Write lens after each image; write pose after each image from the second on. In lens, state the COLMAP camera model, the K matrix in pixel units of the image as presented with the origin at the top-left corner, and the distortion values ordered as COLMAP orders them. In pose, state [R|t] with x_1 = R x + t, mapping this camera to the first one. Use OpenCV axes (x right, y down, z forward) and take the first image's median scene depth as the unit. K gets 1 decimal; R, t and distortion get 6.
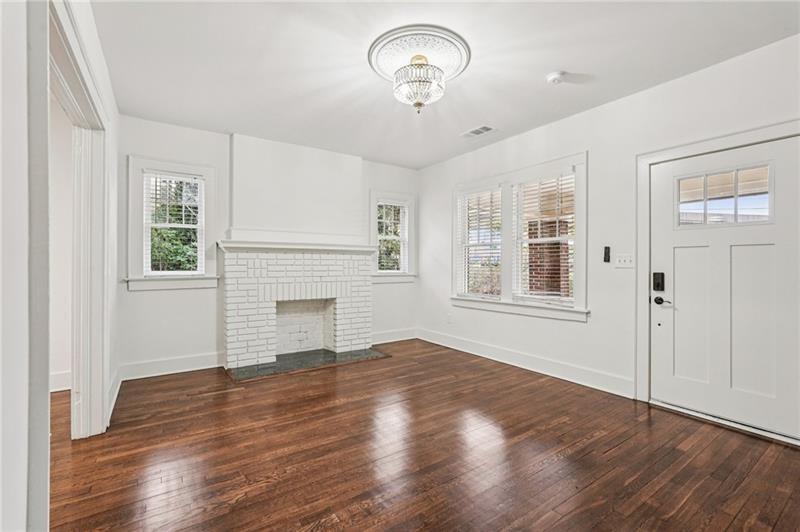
lens RADIAL K [[356.6, 0, 401.9], [0, 356.6, 265.0], [0, 0, 1]] dist [-0.009435, 0.005312]
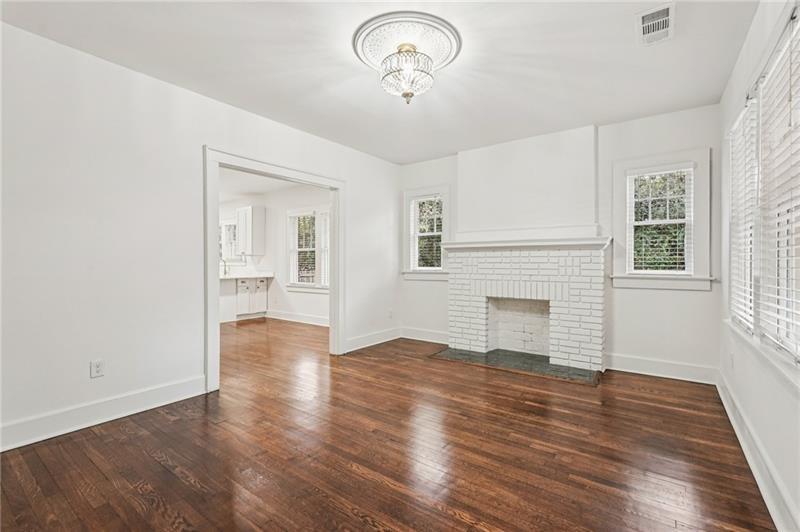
lens RADIAL K [[356.6, 0, 401.8], [0, 356.6, 263.4], [0, 0, 1]] dist [-0.009435, 0.005312]
pose [[0.334905, 0.001449, -0.942251, 0.577986], [-0.002552, 0.999997, 0.000631, 0.002678], [0.942248, 0.002193, 0.334908, 0.412754]]
